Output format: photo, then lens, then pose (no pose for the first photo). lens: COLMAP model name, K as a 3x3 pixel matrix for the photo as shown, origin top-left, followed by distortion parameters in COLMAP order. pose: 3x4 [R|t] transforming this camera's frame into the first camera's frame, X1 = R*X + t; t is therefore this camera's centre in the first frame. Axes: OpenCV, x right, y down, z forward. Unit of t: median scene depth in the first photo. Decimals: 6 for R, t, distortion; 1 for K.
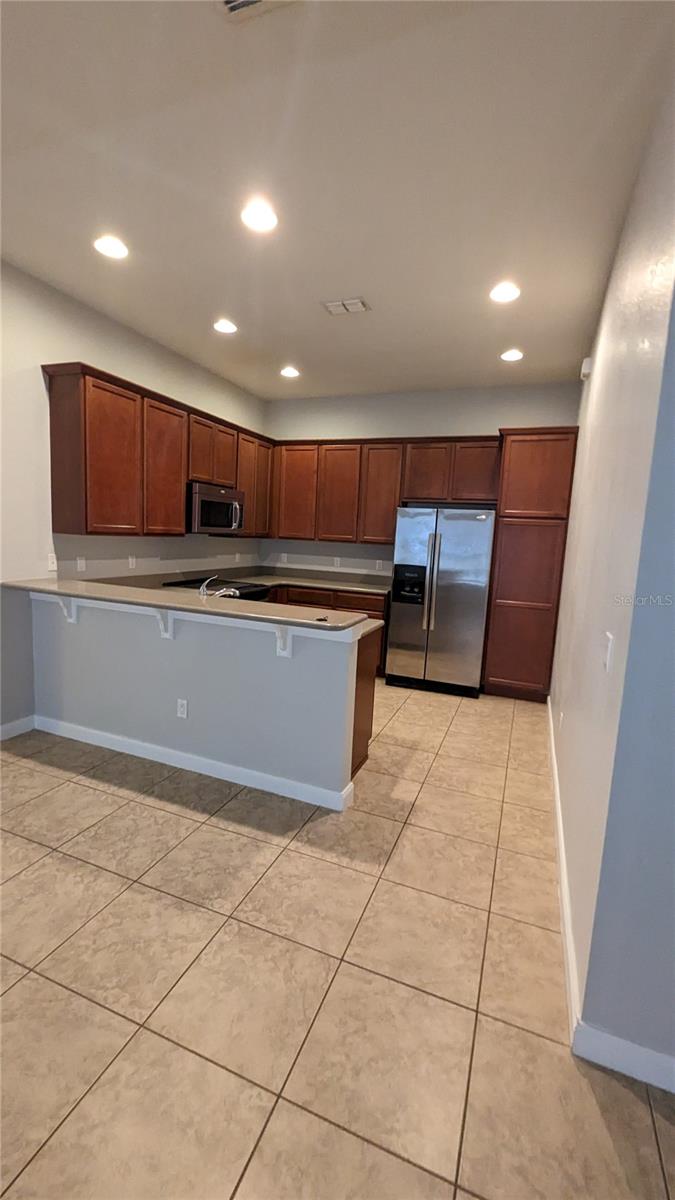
lens RADIAL K [[493.4, 0, 342.1], [0, 493.4, 593.7], [0, 0, 1]] dist [0.000602, 0.000038]
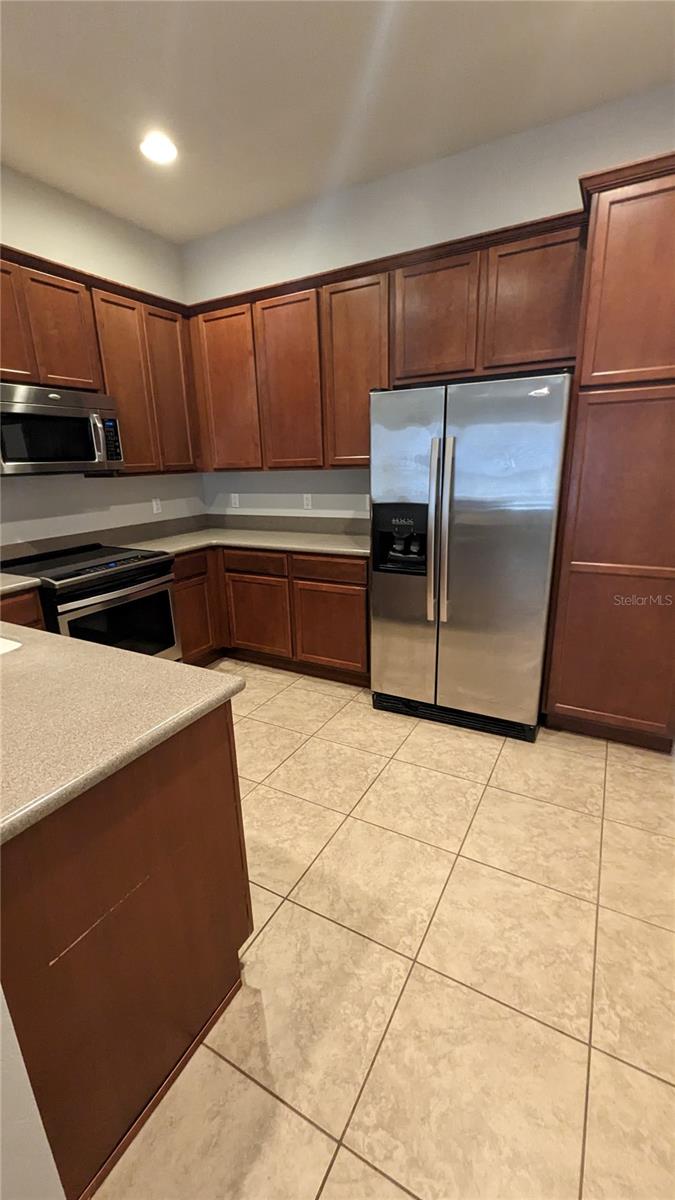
lens RADIAL K [[491.8, 0, 329.2], [0, 491.8, 599.6], [0, 0, 1]] dist [-0.001828, -0.000299]
pose [[0.985068, -0.040171, -0.167415, 0.146090], [0.065343, 0.986875, 0.147672, -0.038027], [0.159286, -0.156407, 0.974764, 0.447550]]
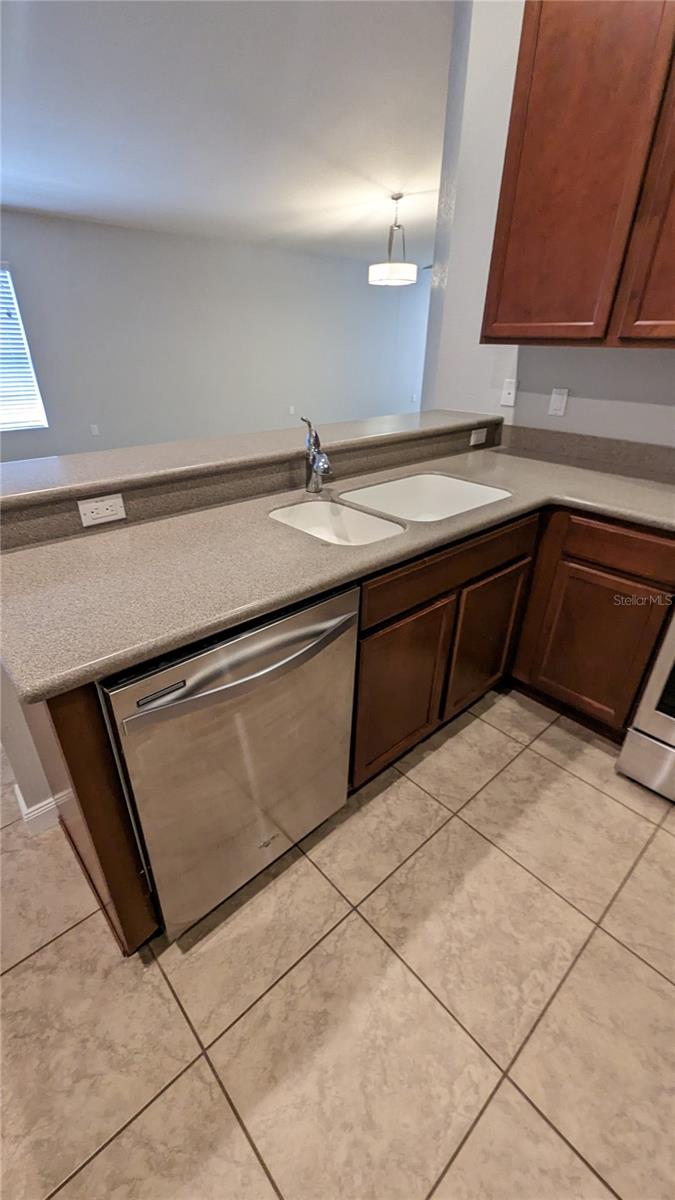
lens RADIAL K [[499.7, 0, 325.4], [0, 499.7, 599.9], [0, 0, 1]] dist [0.008610, 0.000083]
pose [[-0.455073, 0.365919, -0.811796, 0.134937], [-0.142040, 0.870161, 0.471851, -0.075539], [0.879052, 0.330035, -0.344012, 0.806517]]
